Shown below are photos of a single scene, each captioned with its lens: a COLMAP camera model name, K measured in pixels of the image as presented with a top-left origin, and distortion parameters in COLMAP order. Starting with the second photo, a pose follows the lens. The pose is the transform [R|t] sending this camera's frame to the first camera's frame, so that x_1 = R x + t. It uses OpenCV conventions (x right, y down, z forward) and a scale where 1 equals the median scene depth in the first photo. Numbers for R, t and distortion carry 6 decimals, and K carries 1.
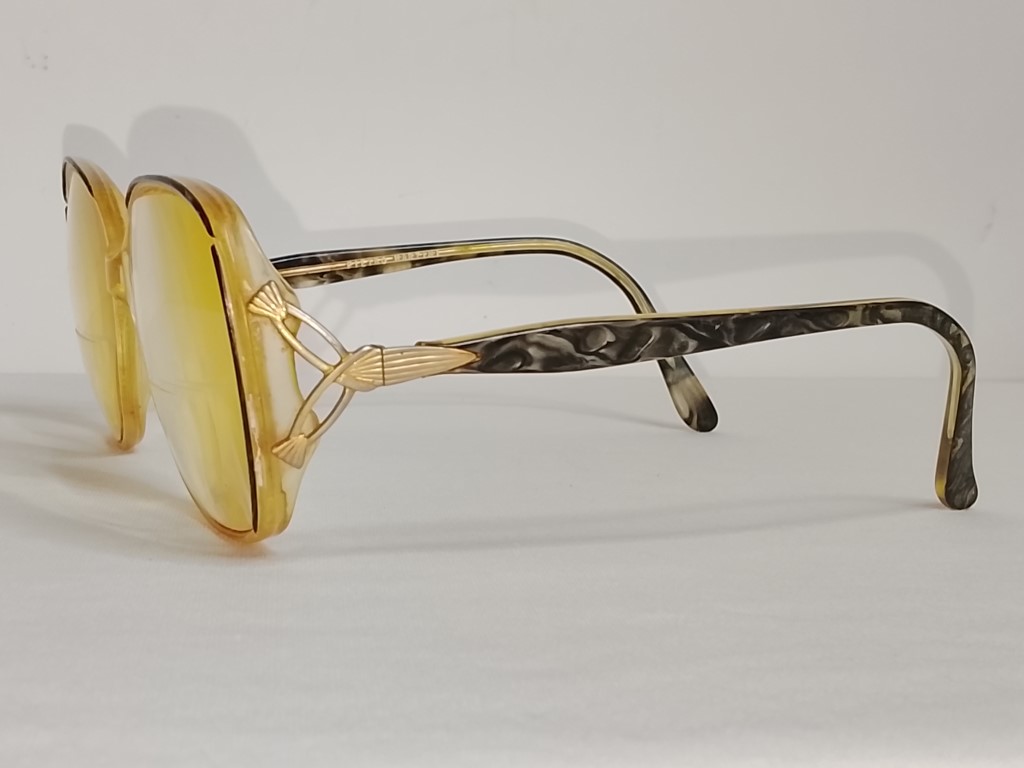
lens RADIAL K [[1774.2, 0, 512.0], [0, 1774.2, 384.0], [0, 0, 1]] dist [0.080502, -0.028051]
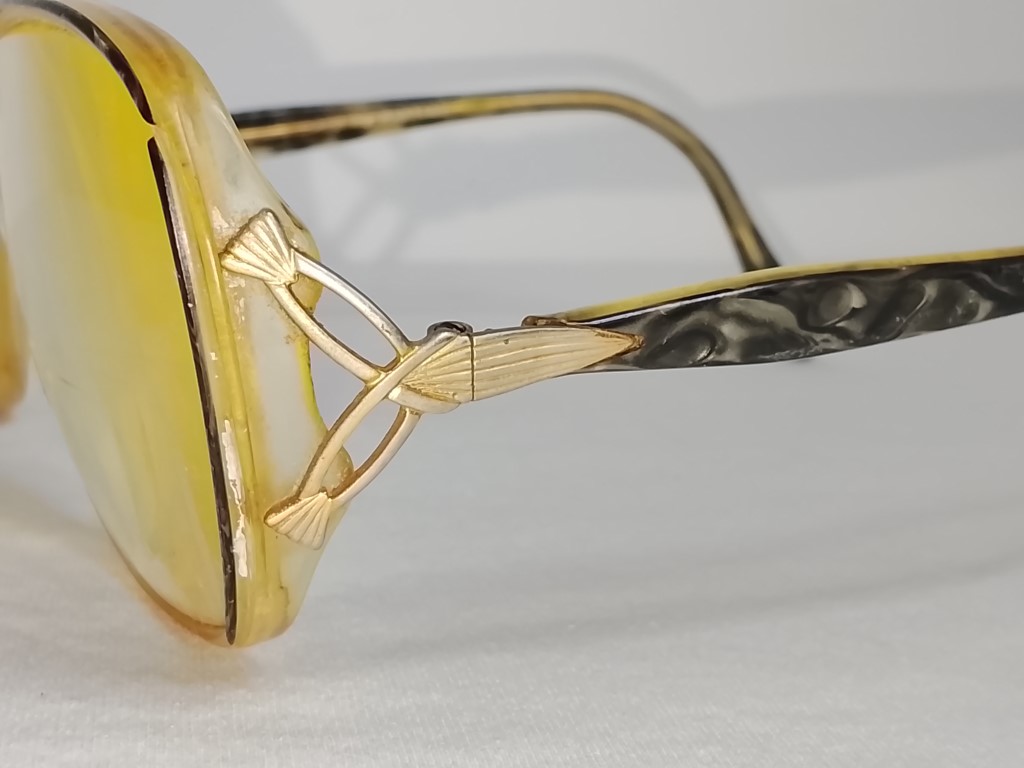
lens RADIAL K [[1774.2, 0, 512.0], [0, 1774.2, 384.0], [0, 0, 1]] dist [0.080502, -0.028051]
pose [[0.998404, -0.001432, 0.056458, -0.088993], [-0.004137, 0.995138, 0.098405, -0.056611], [-0.056325, -0.098482, 0.993544, 0.450282]]
